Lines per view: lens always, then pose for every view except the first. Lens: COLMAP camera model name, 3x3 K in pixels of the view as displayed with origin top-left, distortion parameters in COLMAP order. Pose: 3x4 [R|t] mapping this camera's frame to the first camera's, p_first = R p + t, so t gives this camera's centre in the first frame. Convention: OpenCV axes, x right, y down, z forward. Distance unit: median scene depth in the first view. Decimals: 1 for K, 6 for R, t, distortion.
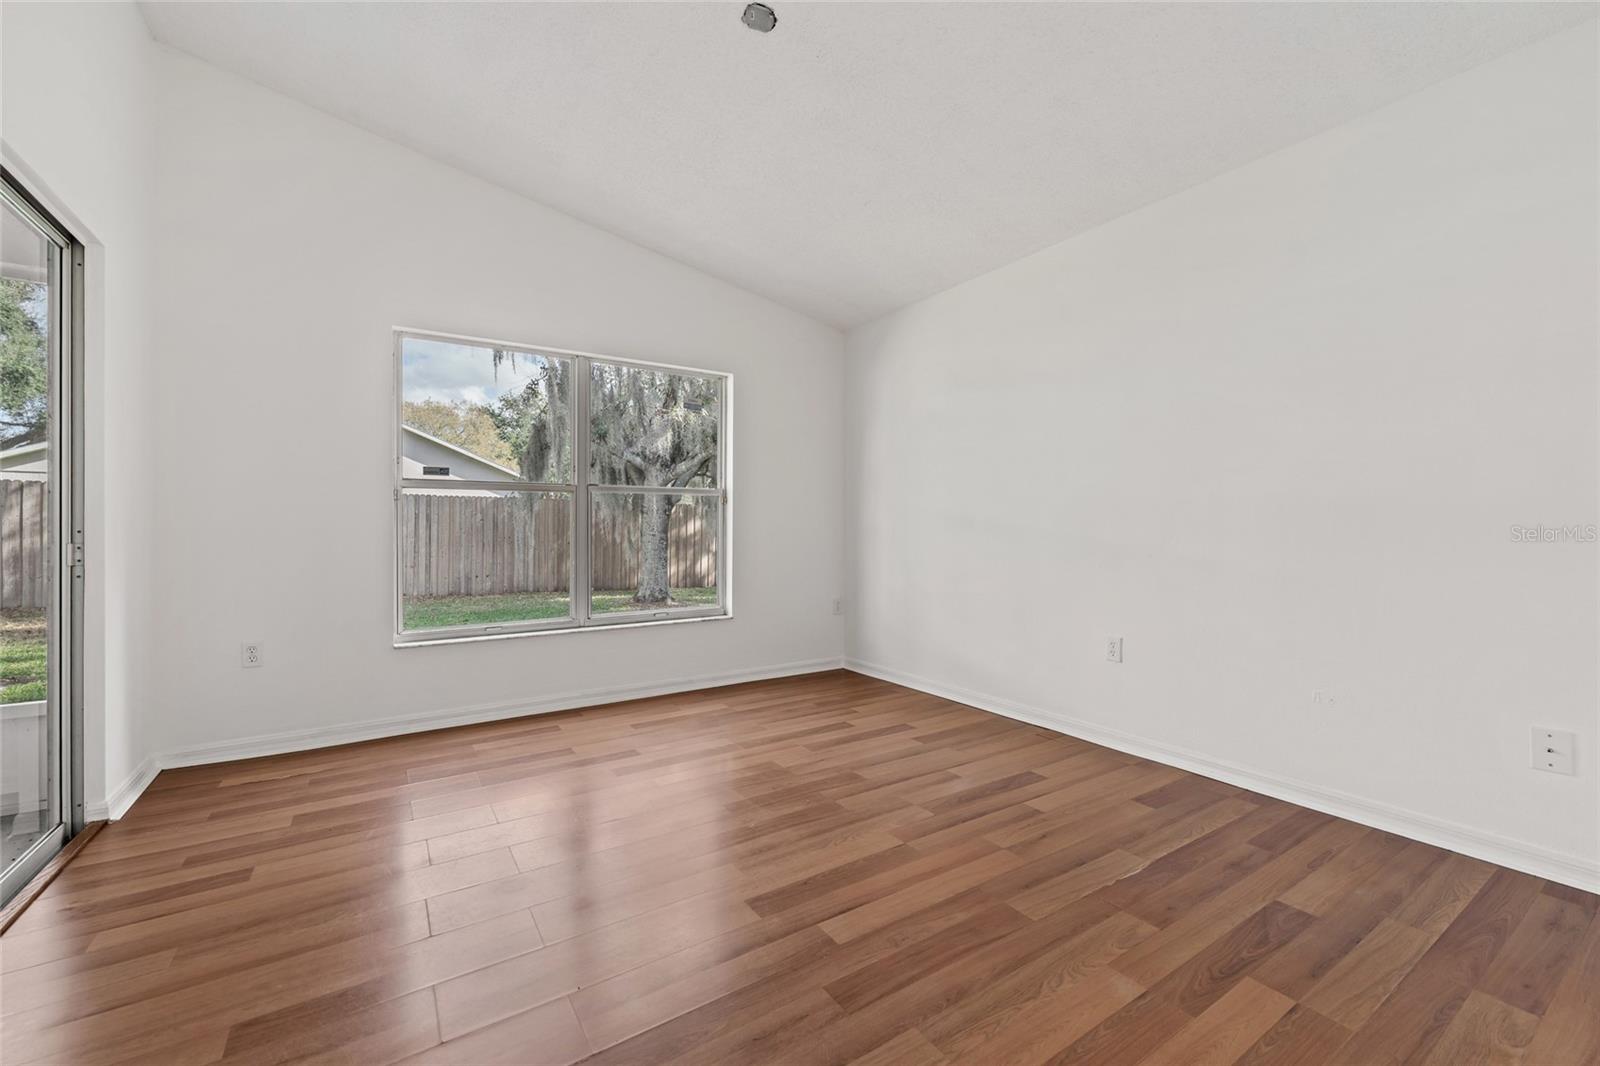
lens RADIAL K [[655.4, 0, 801.7], [0, 655.4, 533.7], [0, 0, 1]] dist [0.000116, -0.000281]
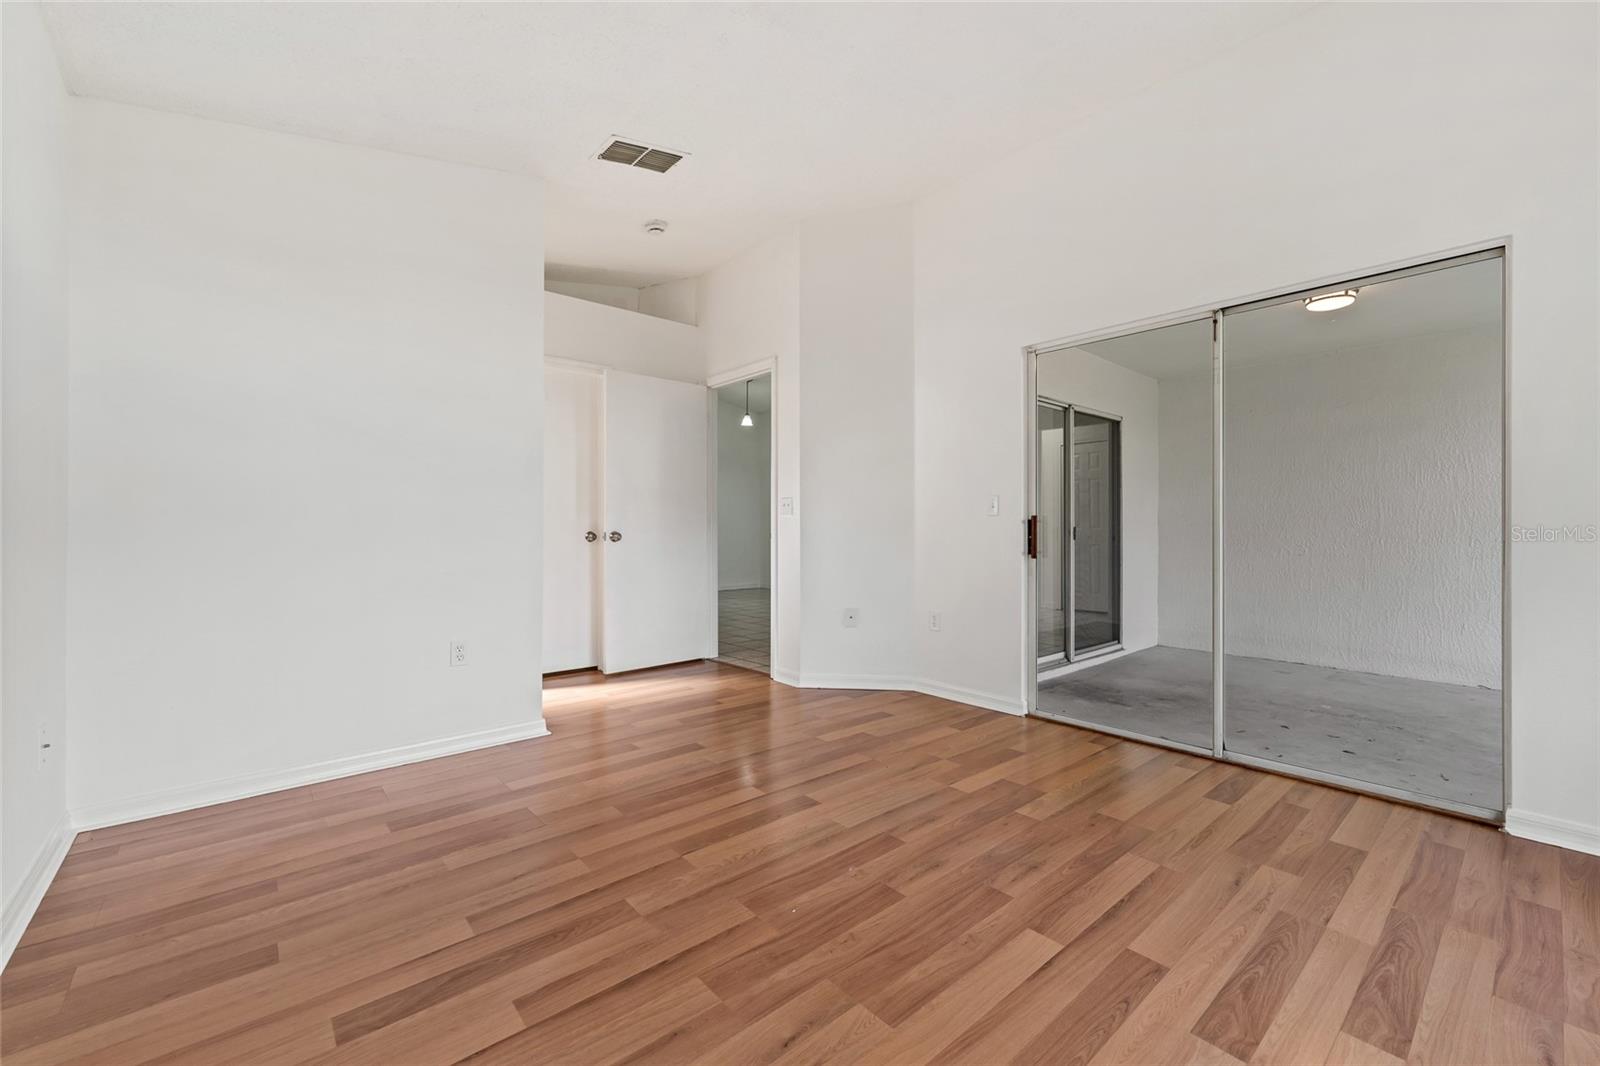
lens RADIAL K [[655.4, 0, 800.7], [0, 655.4, 525.7], [0, 0, 1]] dist [0.000116, -0.000281]
pose [[-0.991677, -0.002415, -0.128725, 0.102559], [-0.003371, 0.999968, 0.007209, -0.014737], [0.128703, 0.007583, -0.991654, 1.841983]]
